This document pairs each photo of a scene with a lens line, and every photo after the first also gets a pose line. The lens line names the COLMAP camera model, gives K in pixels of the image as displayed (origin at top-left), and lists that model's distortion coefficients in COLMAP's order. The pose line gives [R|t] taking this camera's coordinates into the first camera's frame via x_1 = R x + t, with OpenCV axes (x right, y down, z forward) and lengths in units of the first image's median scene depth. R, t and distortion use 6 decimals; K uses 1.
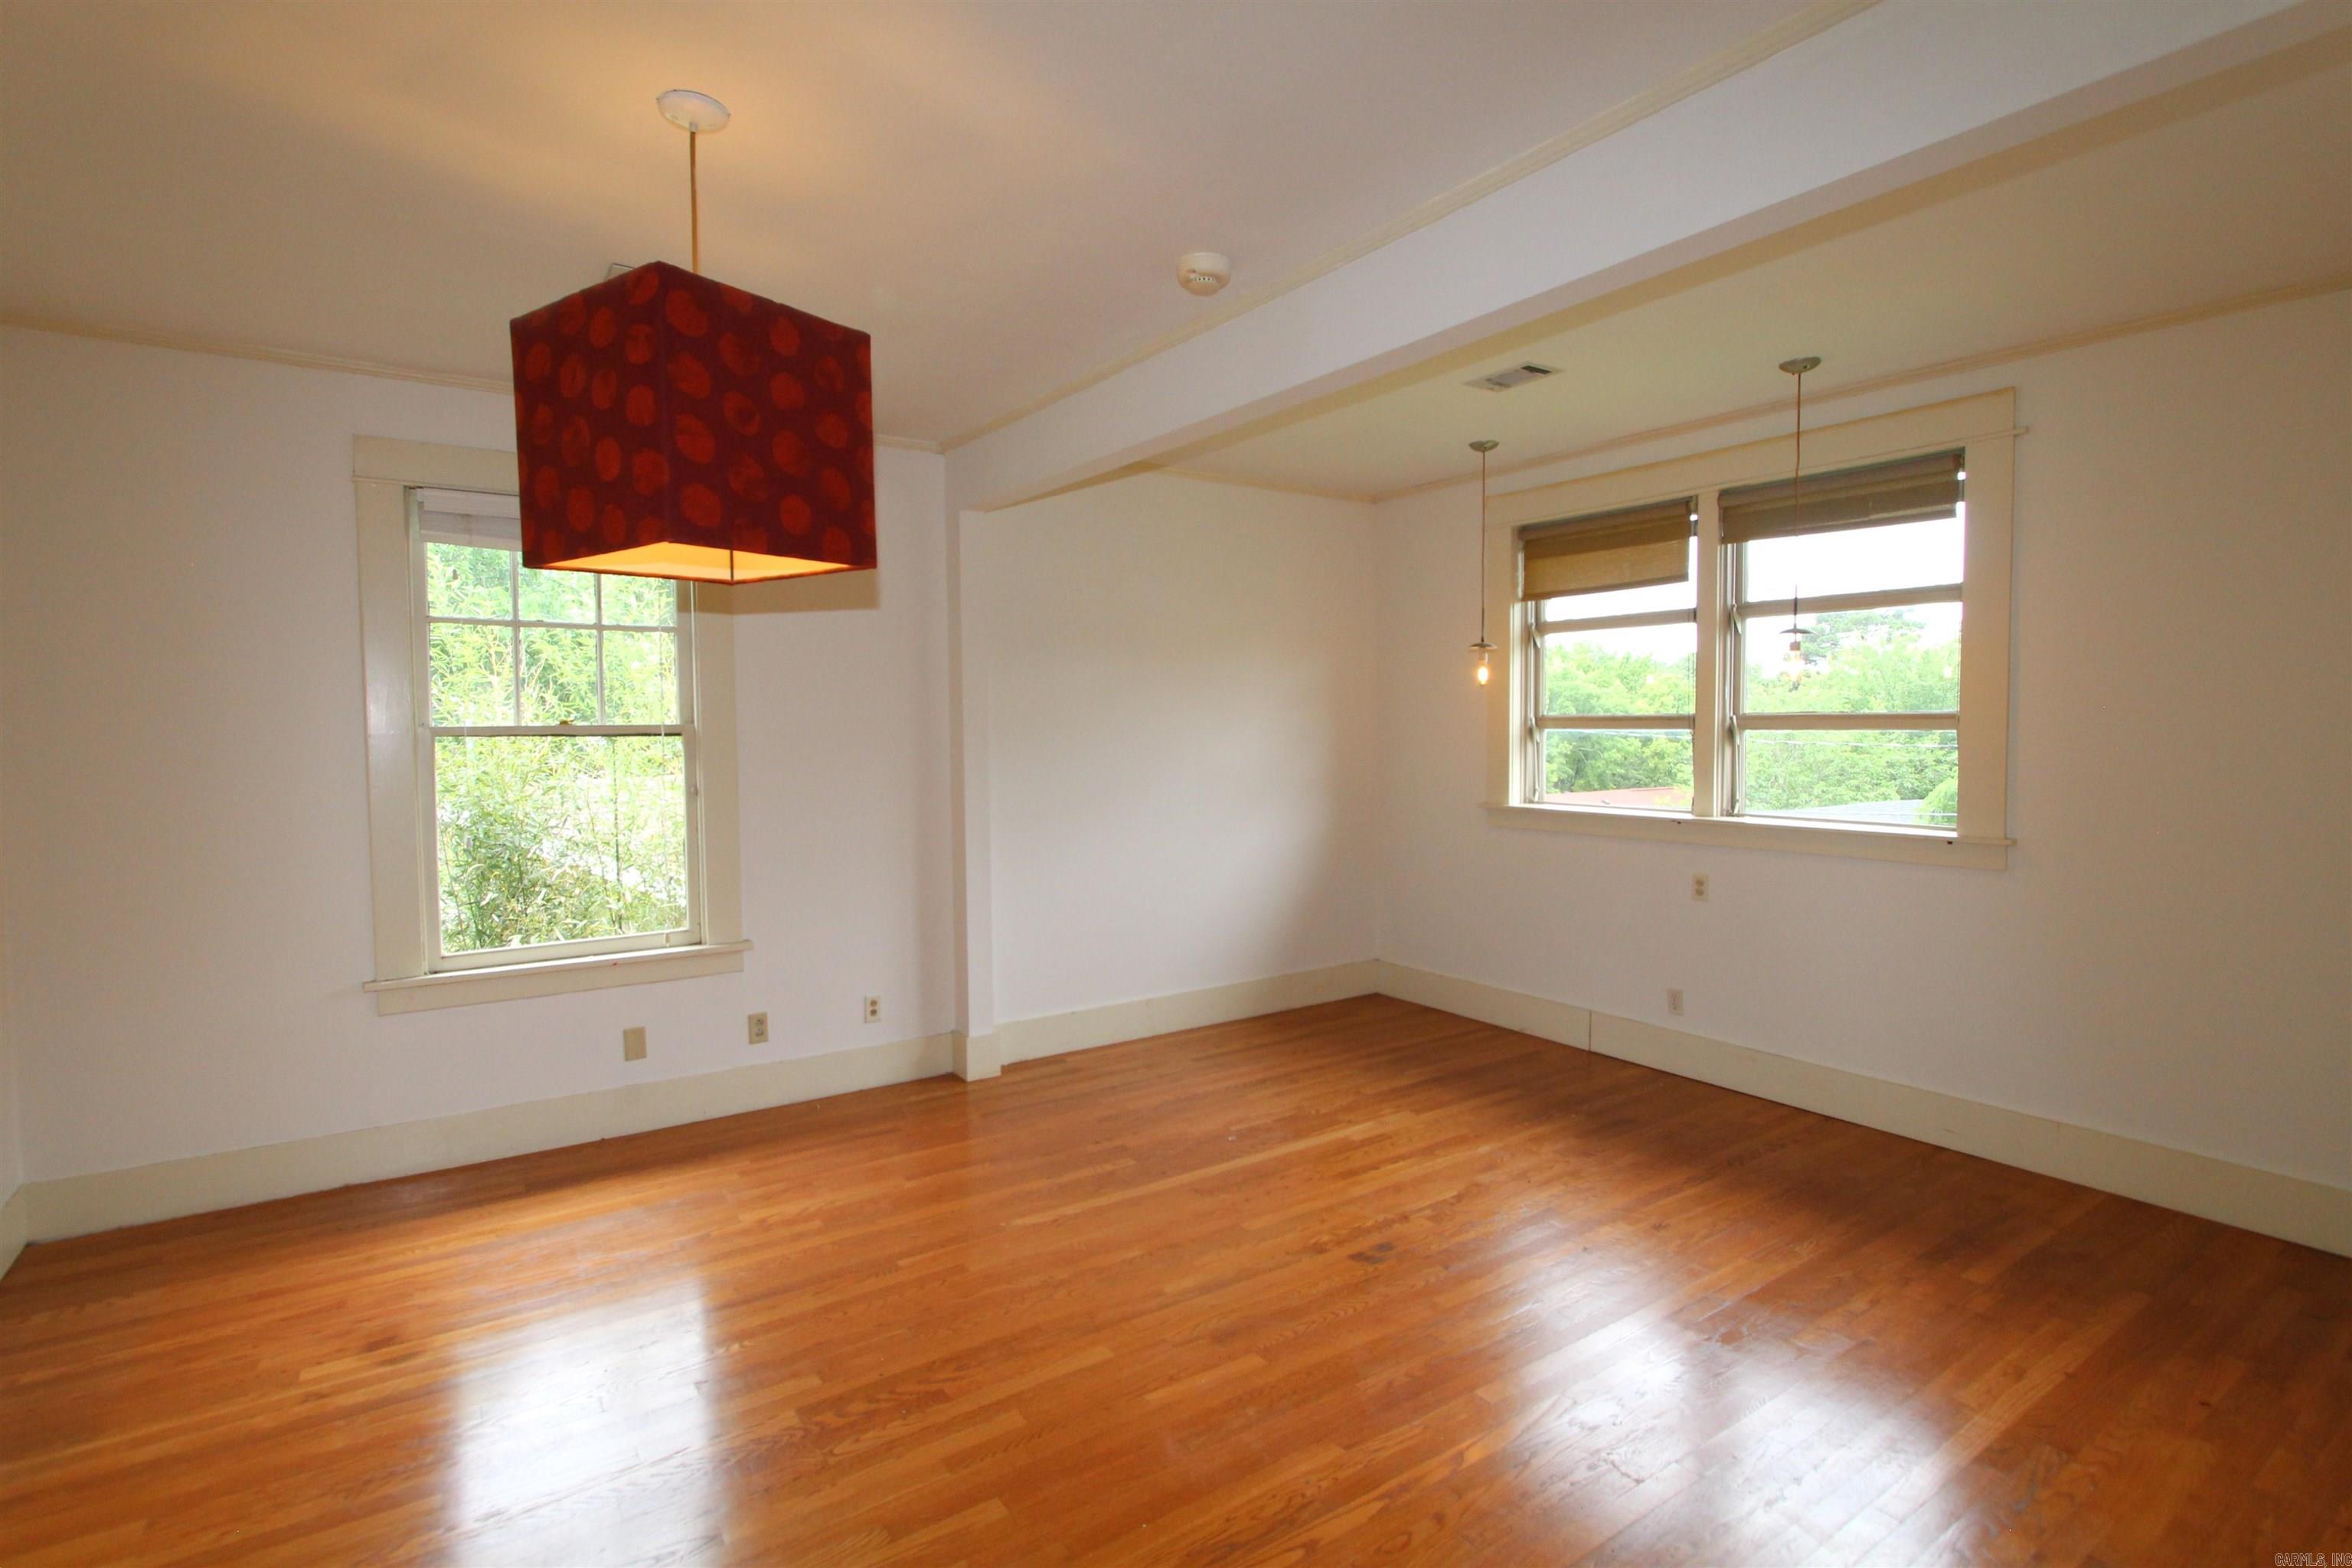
lens RADIAL K [[1103.1, 0, 1163.0], [0, 1103.1, 772.9], [0, 0, 1]] dist [-0.003851, 0.001326]
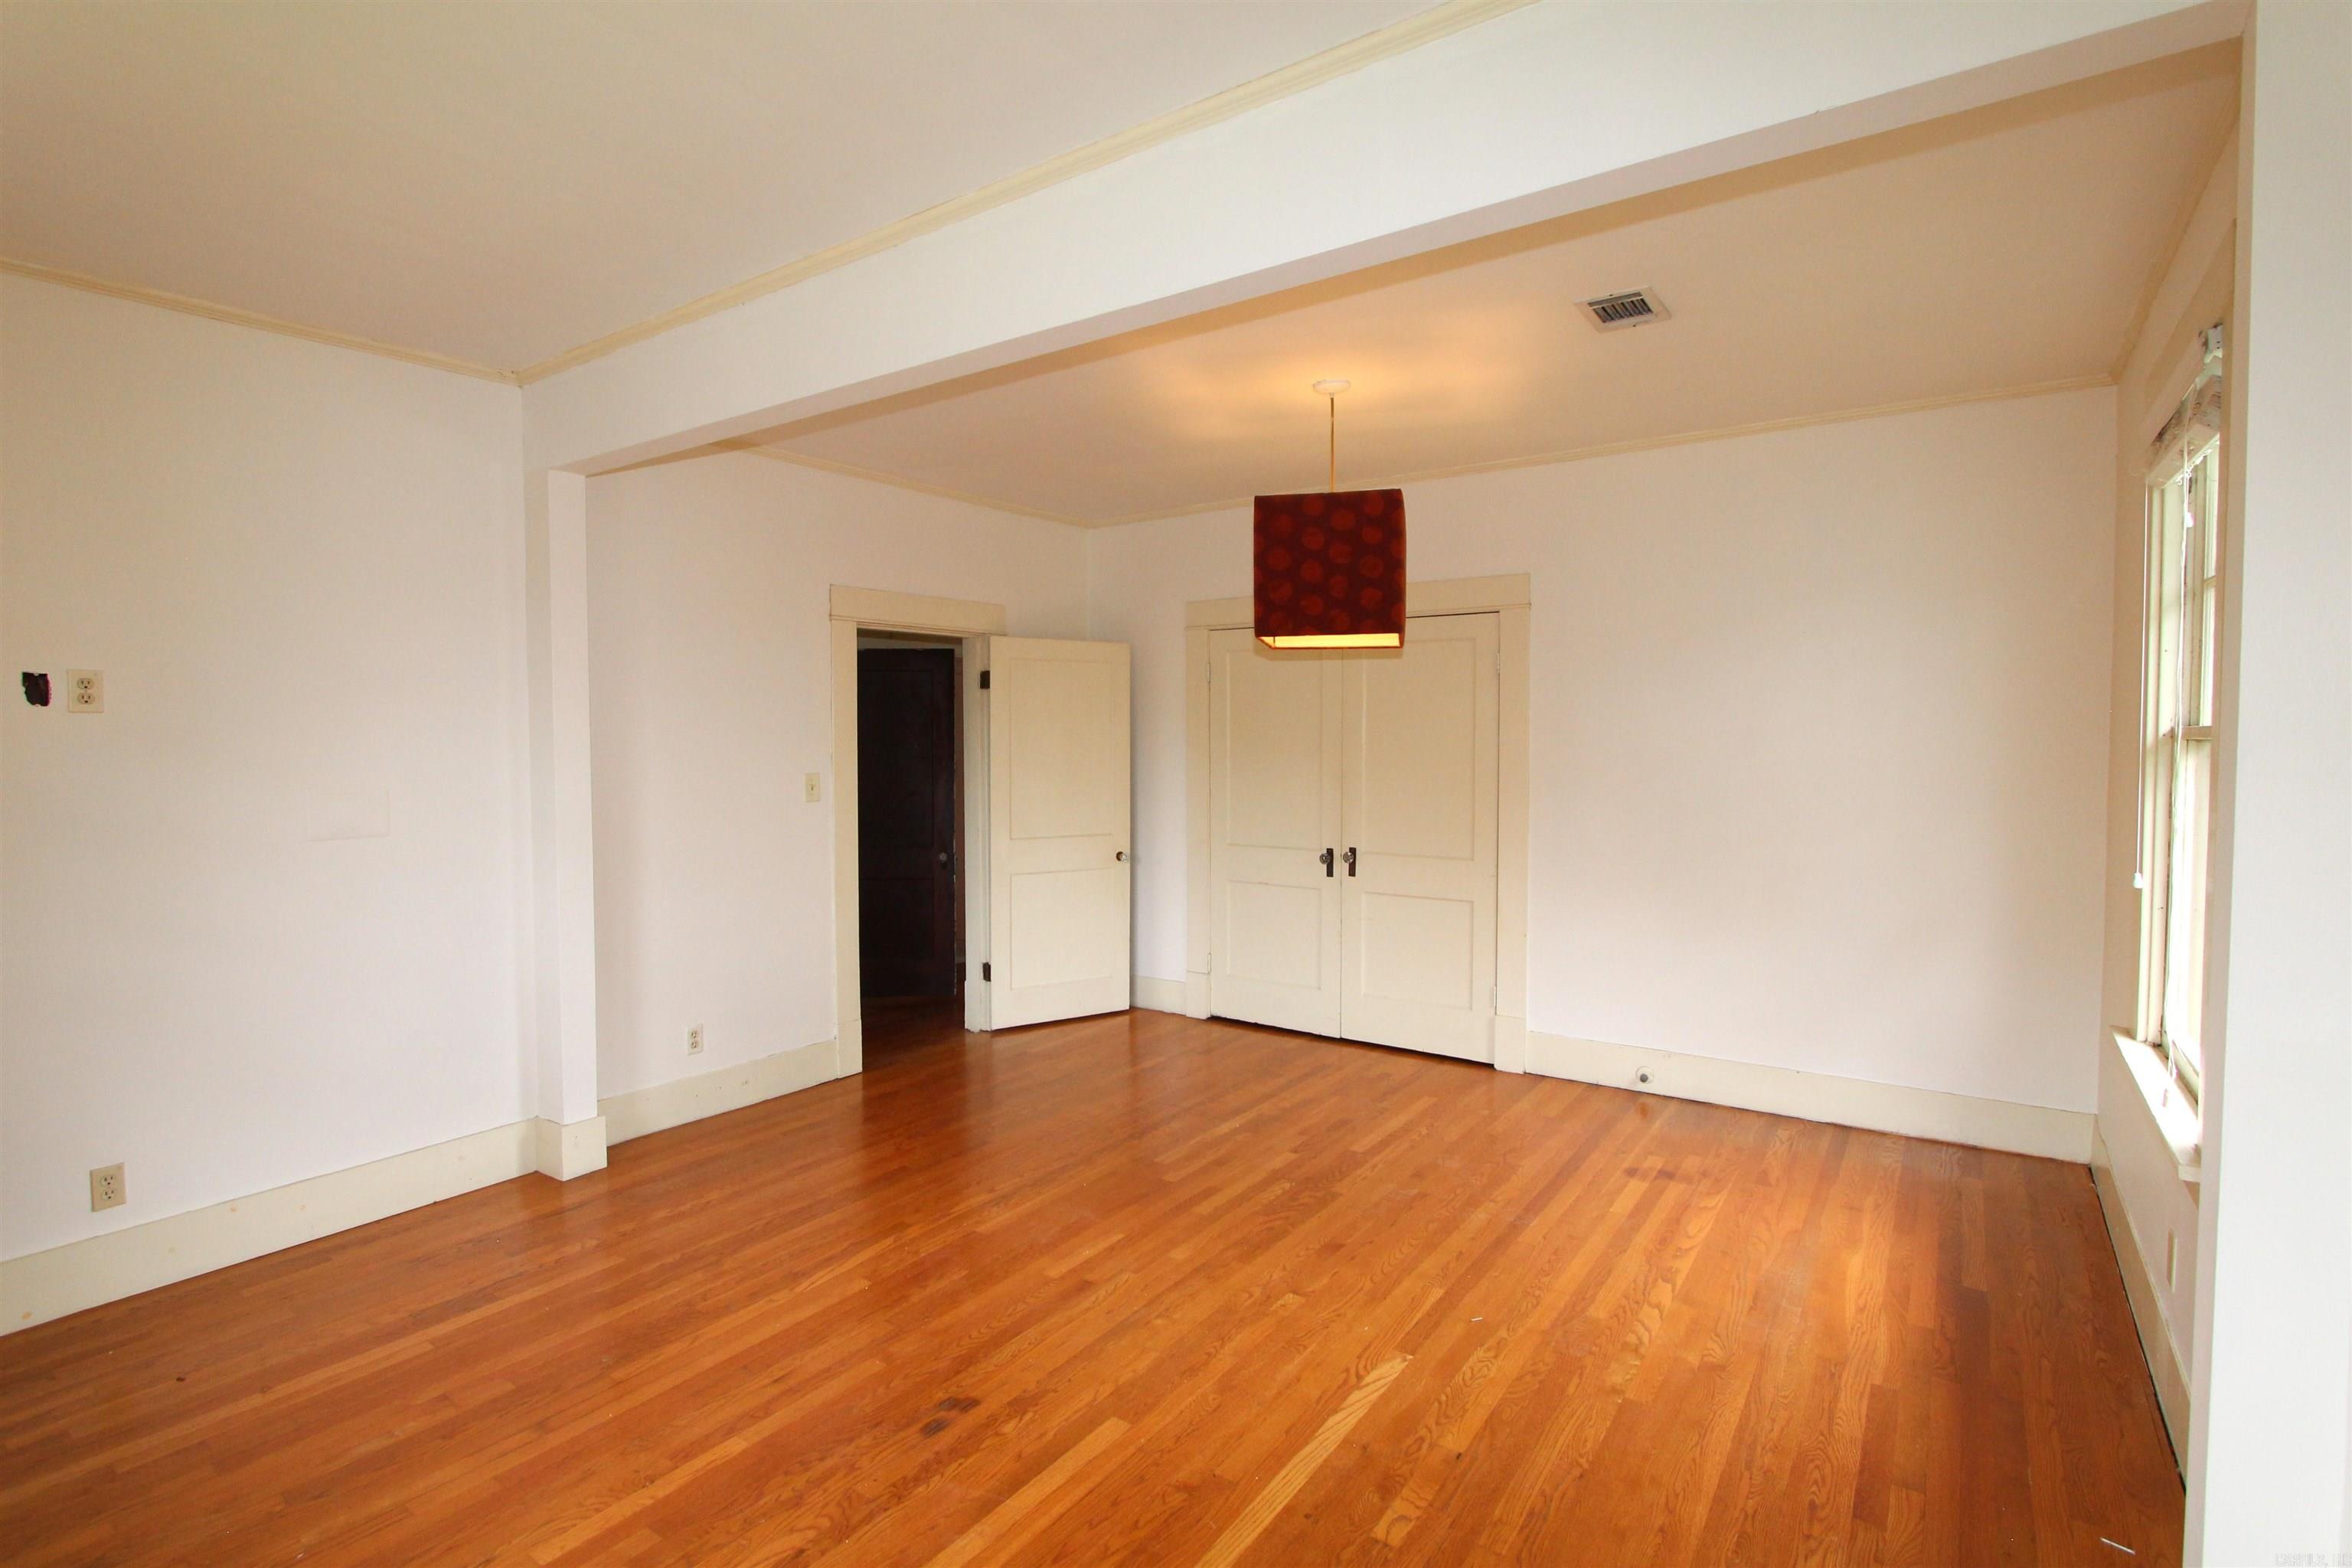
lens RADIAL K [[1103.1, 0, 1163.0], [0, 1103.1, 772.9], [0, 0, 1]] dist [-0.003851, 0.001326]
pose [[-0.937492, 0.022585, -0.347274, 0.313738], [-0.004364, 0.997050, 0.076625, -0.081544], [0.347981, 0.073351, -0.934628, 1.776344]]
